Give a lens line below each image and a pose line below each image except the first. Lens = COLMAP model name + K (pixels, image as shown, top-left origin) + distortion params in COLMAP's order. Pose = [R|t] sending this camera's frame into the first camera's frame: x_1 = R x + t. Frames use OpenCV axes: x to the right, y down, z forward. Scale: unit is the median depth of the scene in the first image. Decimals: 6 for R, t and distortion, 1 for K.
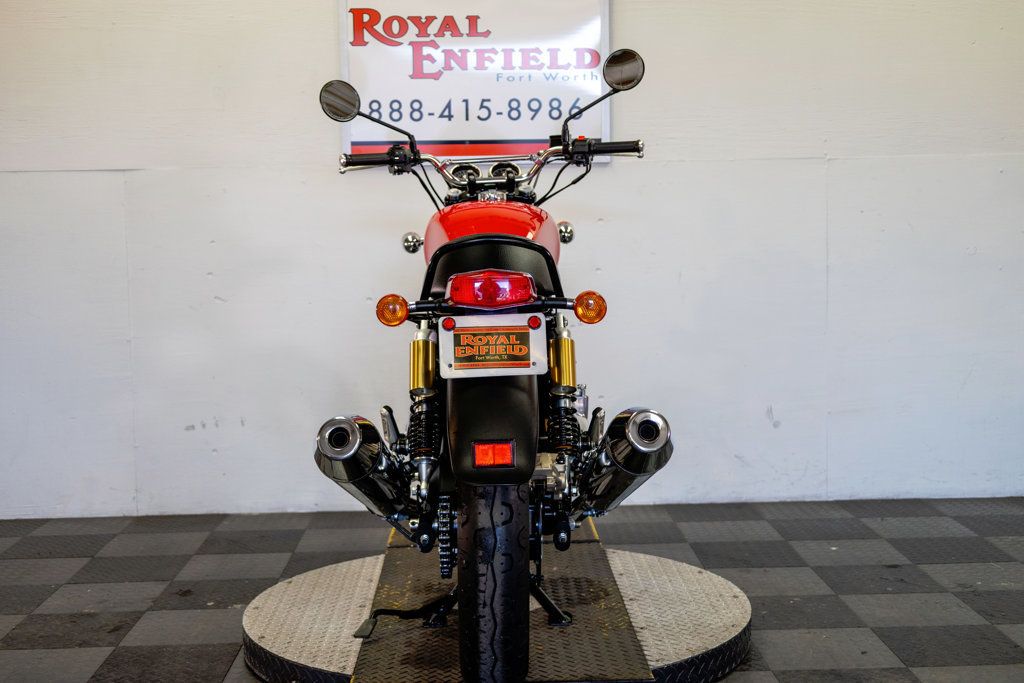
lens RADIAL K [[1399.6, 0, 507.6], [0, 1399.6, 341.1], [0, 0, 1]] dist [0.001228, 0.006556]
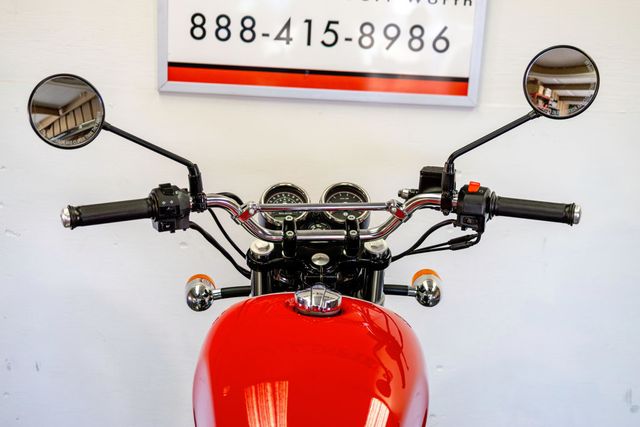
lens RADIAL K [[884.5, 0, 320.0], [0, 884.5, 213.5], [0, 0, 1]] dist [0.020873, 0.028281]
pose [[0.997139, 0.071866, -0.023414, -0.002963], [-0.067197, 0.984714, 0.160698, -0.145139], [0.034604, -0.158665, 0.986726, 0.471484]]
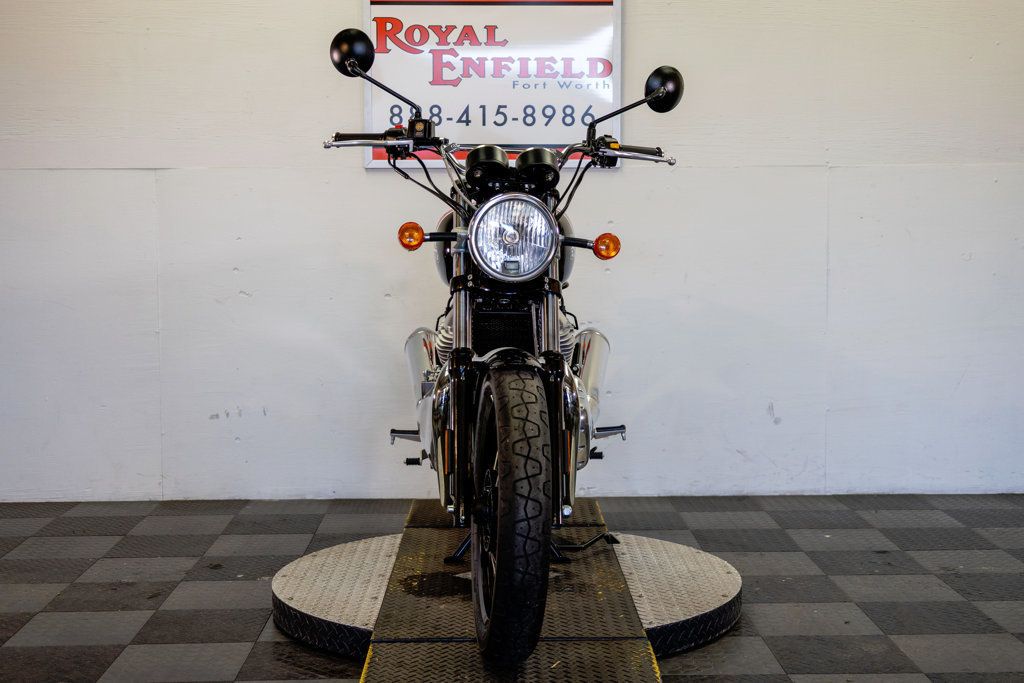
lens RADIAL K [[1469.2, 0, 512.0], [0, 1469.2, 341.5], [0, 0, 1]] dist [0.003815, 0.056905]
pose [[0.999916, 0.012843, -0.001791, -0.004062], [-0.012855, 0.999896, -0.006593, 0.010549], [0.001706, 0.006616, 0.999977, -0.096203]]
